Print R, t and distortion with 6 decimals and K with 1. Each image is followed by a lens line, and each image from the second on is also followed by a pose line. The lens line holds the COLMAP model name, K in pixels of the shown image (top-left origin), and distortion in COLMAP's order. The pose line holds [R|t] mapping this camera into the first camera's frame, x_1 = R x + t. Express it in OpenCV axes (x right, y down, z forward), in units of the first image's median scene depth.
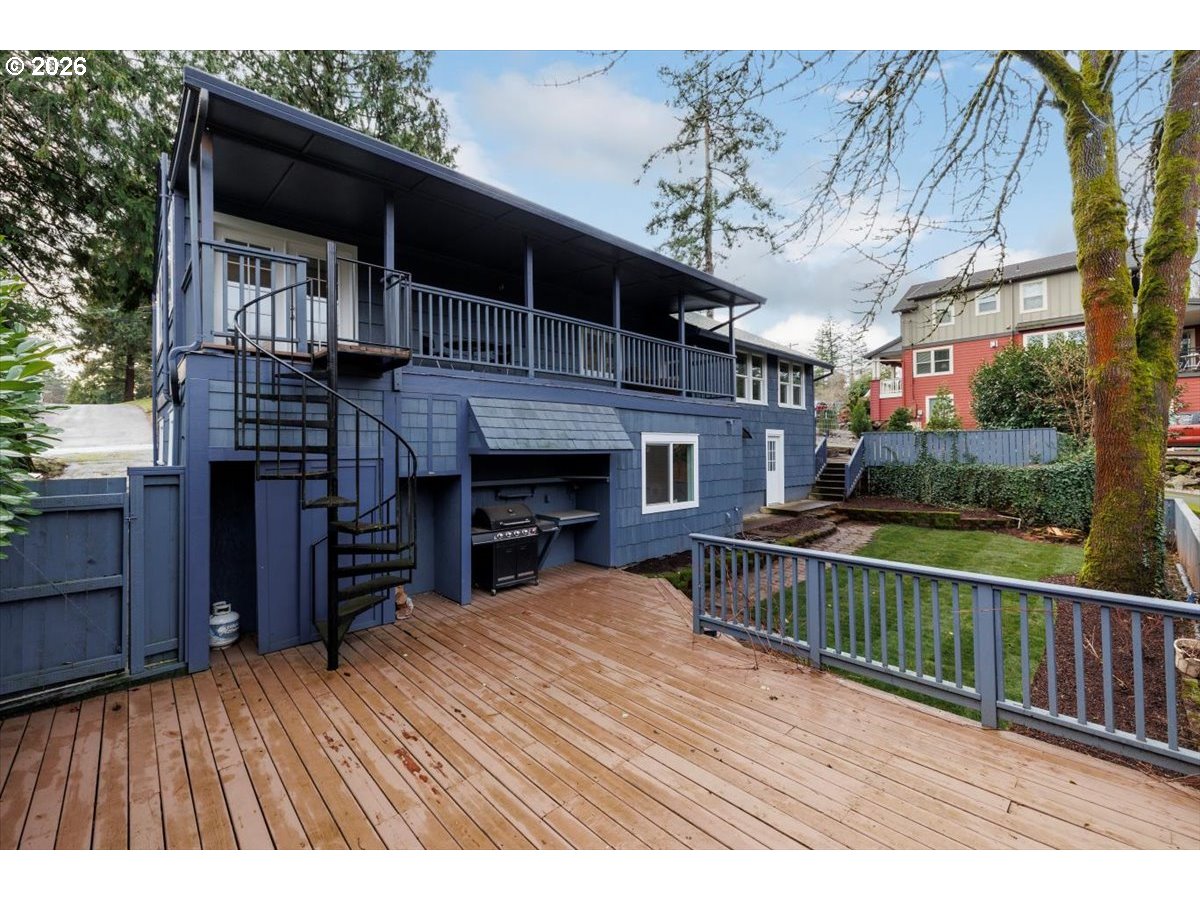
lens RADIAL K [[507.1, 0, 597.2], [0, 507.1, 444.2], [0, 0, 1]] dist [0.001776, -0.000323]
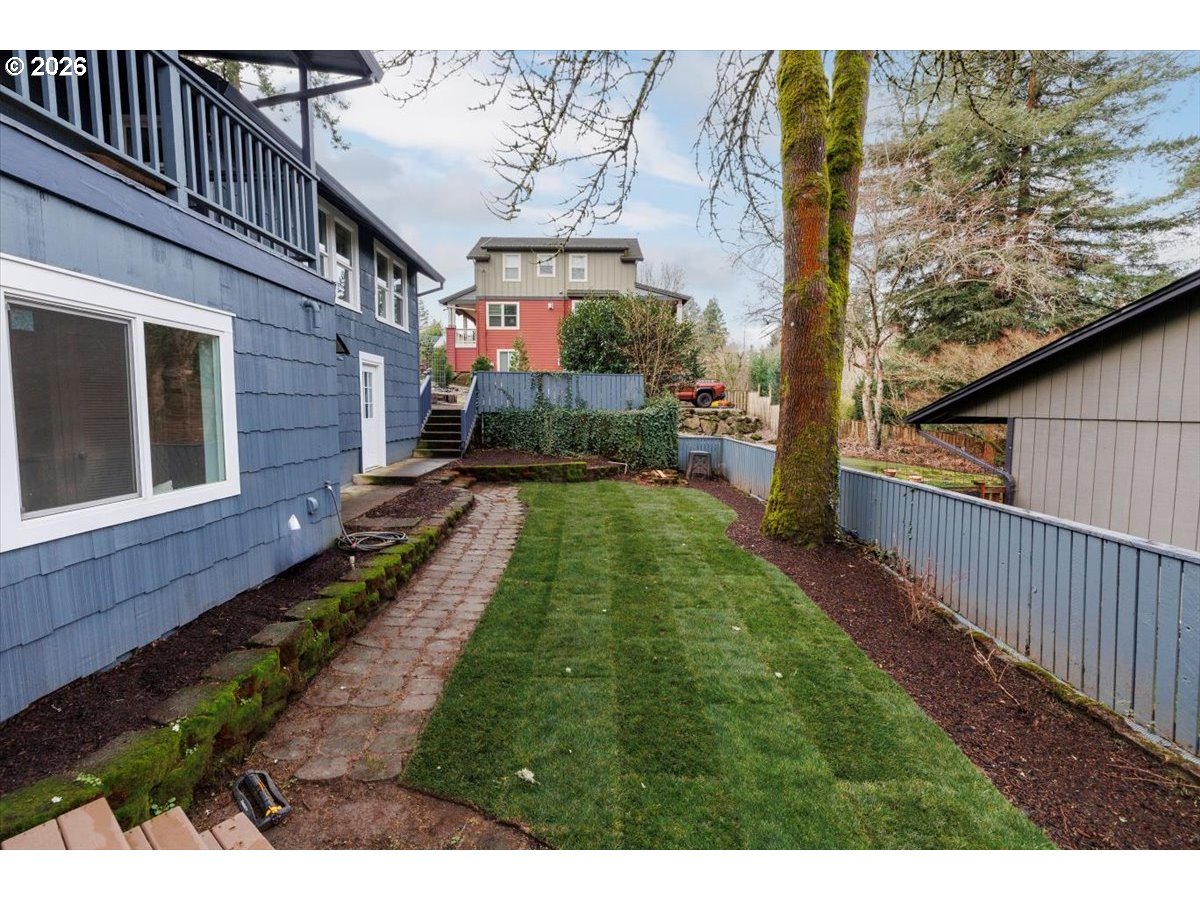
lens RADIAL K [[507.1, 0, 594.5], [0, 507.1, 444.2], [0, 0, 1]] dist [0.001776, -0.000323]
pose [[0.680218, -0.044238, 0.731674, 0.066312], [-0.016844, 0.996970, 0.075938, 0.032628], [-0.732816, -0.063979, 0.677412, 0.353261]]
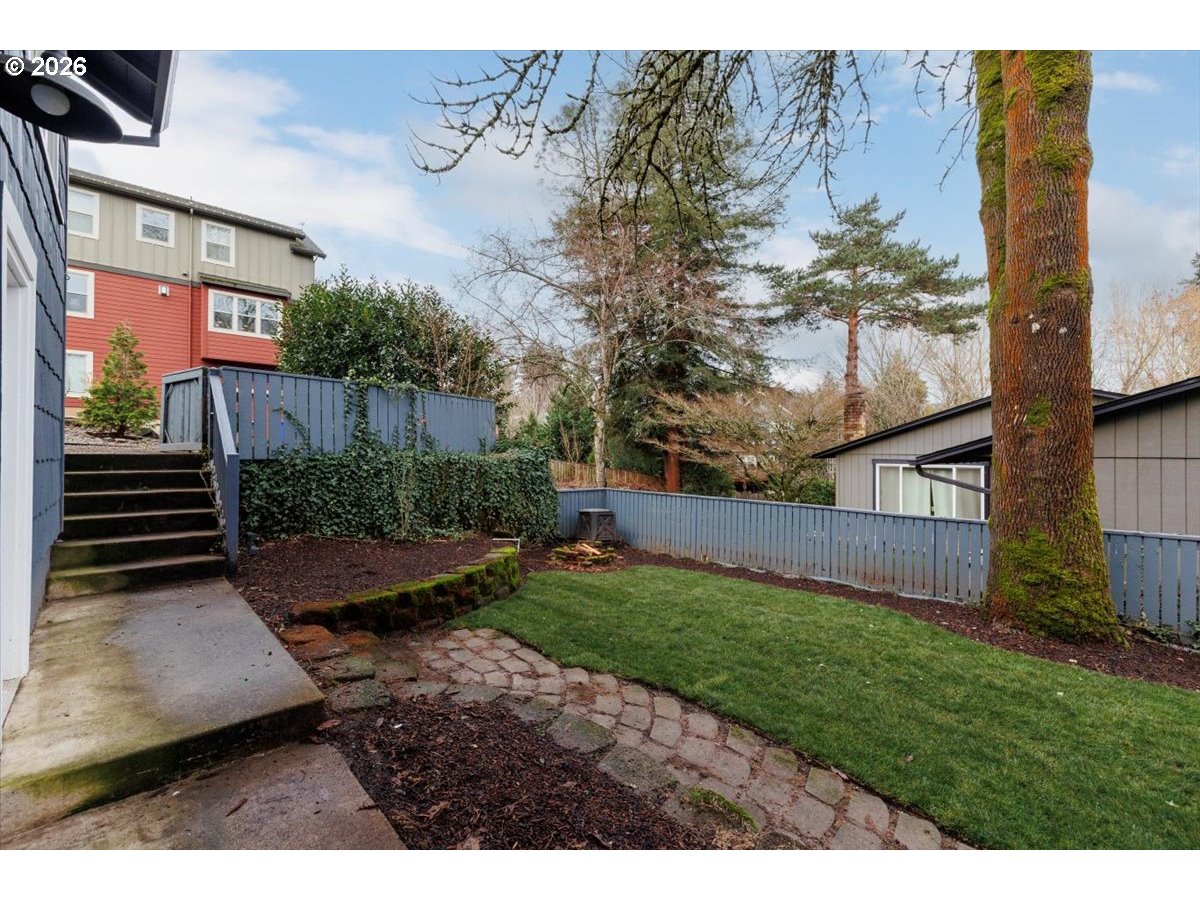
lens RADIAL K [[507.1, 0, 599.9], [0, 507.1, 446.5], [0, 0, 1]] dist [0.001776, -0.000323]
pose [[0.001750, 0.018750, 0.999823, 0.199108], [-0.013819, 0.999729, -0.018724, 0.041315], [-0.999903, -0.013783, 0.002009, 0.836142]]
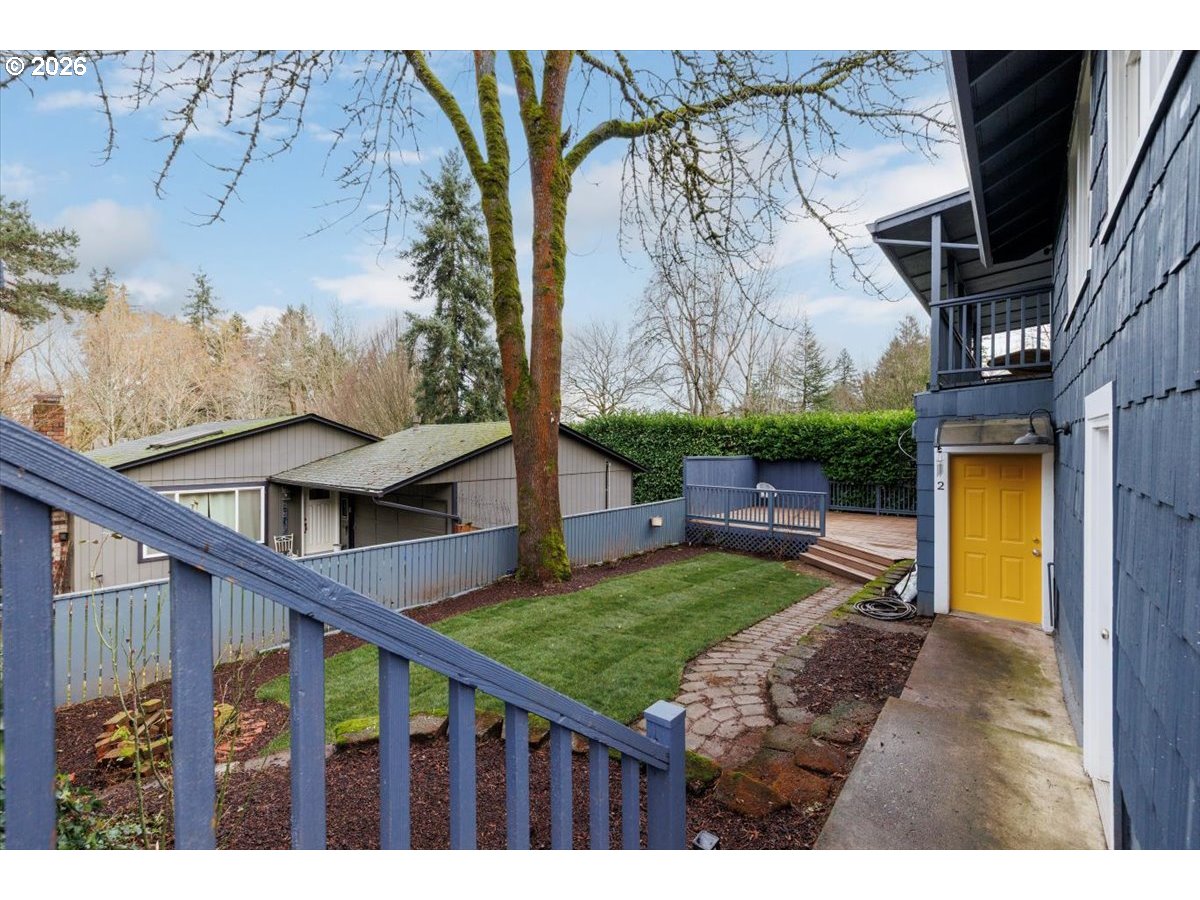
lens RADIAL K [[507.1, 0, 594.3], [0, 507.1, 447.1], [0, 0, 1]] dist [0.001776, -0.000323]
pose [[-0.993171, 0.008994, -0.116319, 0.555261], [0.009941, 0.999922, -0.007568, -0.008570], [0.116242, -0.008672, -0.993183, 1.177248]]
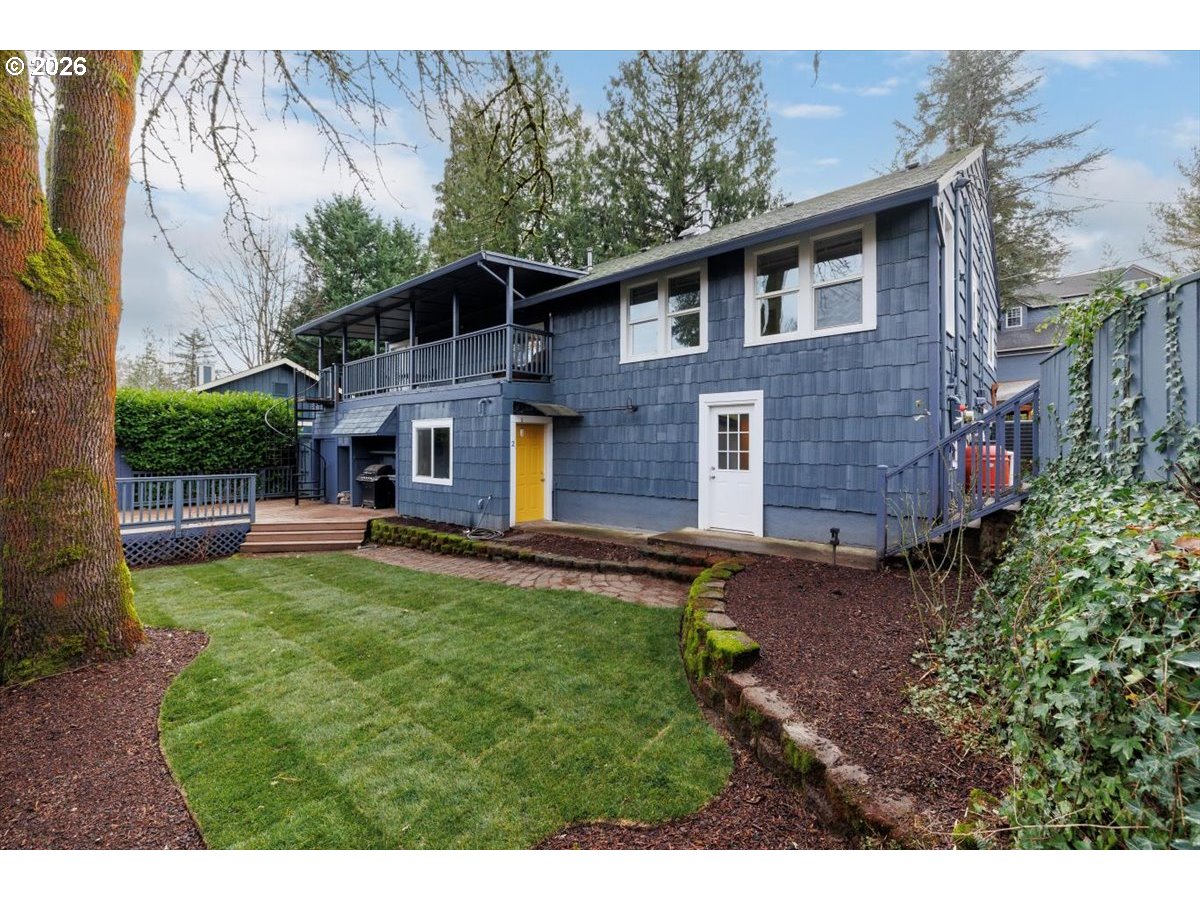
lens RADIAL K [[507.1, 0, 596.9], [0, 507.1, 441.8], [0, 0, 1]] dist [0.001776, -0.000323]
pose [[0.082557, 0.015098, -0.996472, 0.884562], [0.019068, 0.999678, 0.016727, 0.012091], [0.996404, -0.020382, 0.082242, 0.833081]]
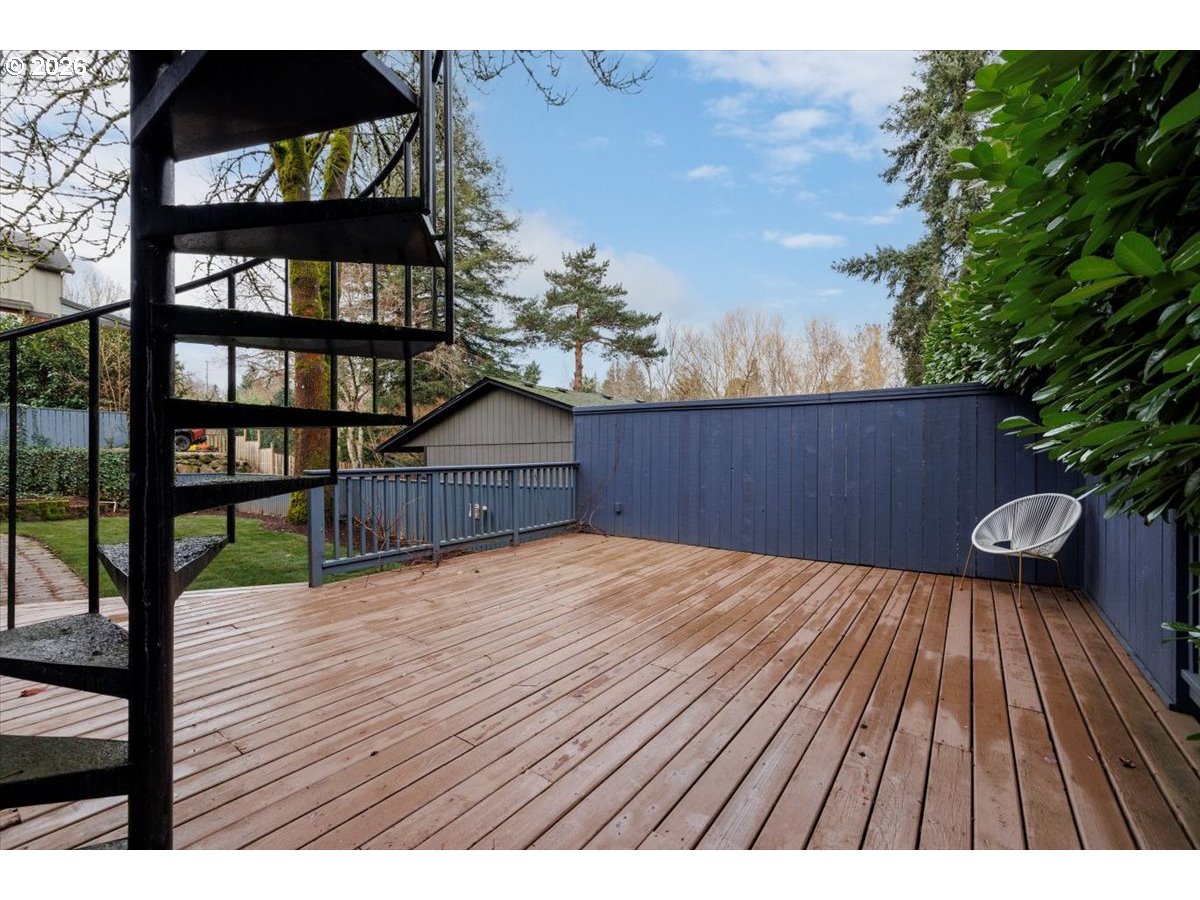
lens RADIAL K [[507.1, 0, 592.2], [0, 507.1, 456.0], [0, 0, 1]] dist [0.001776, -0.000323]
pose [[-0.186324, 0.005436, 0.982473, -0.268035], [0.000627, 0.999985, -0.005414, 0.060217], [-0.982488, -0.000393, -0.186324, 0.266119]]
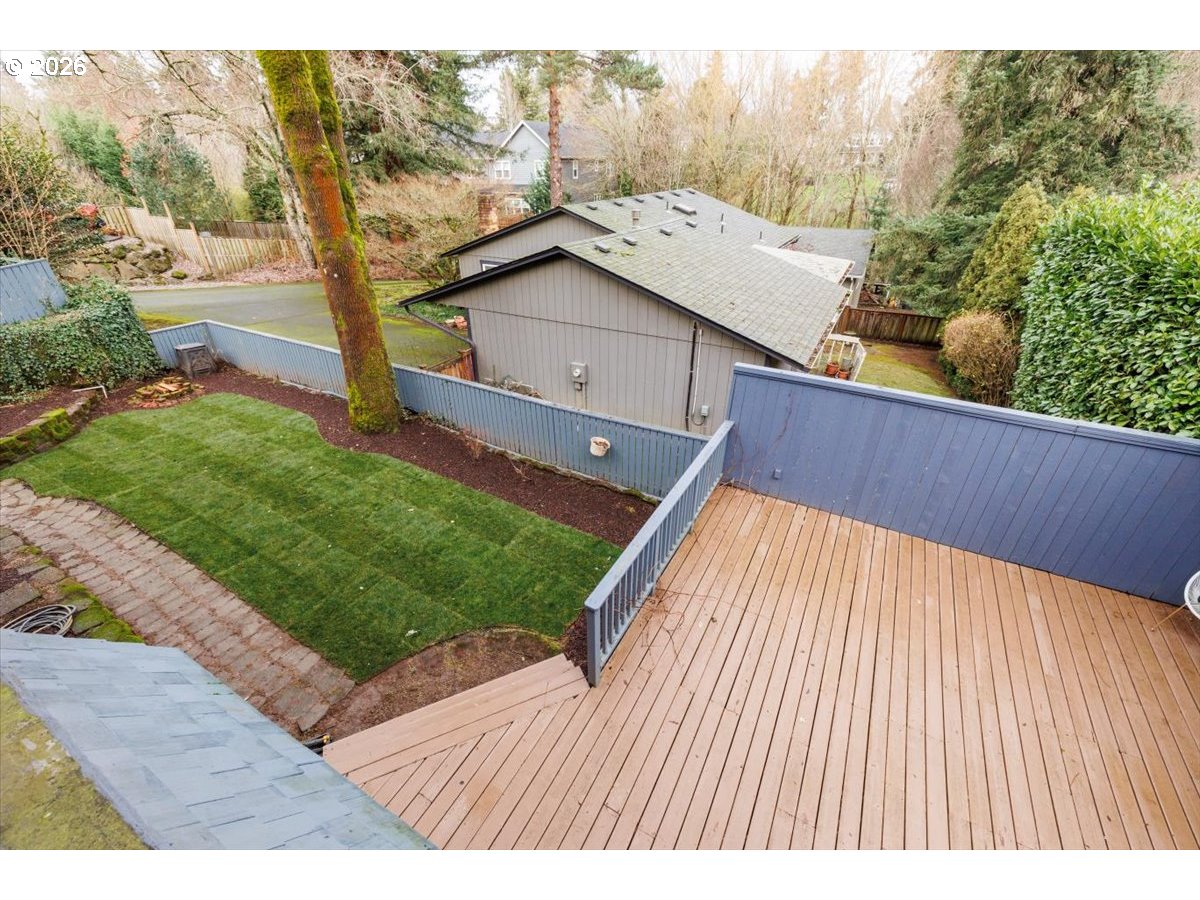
lens RADIAL K [[507.1, 0, 595.7], [0, 507.1, 439.4], [0, 0, 1]] dist [0.001776, -0.000323]
pose [[-0.304644, -0.444941, 0.842152, -0.127997], [0.000857, 0.884051, 0.467389, -0.147562], [-0.952466, 0.143109, -0.268940, 0.440233]]
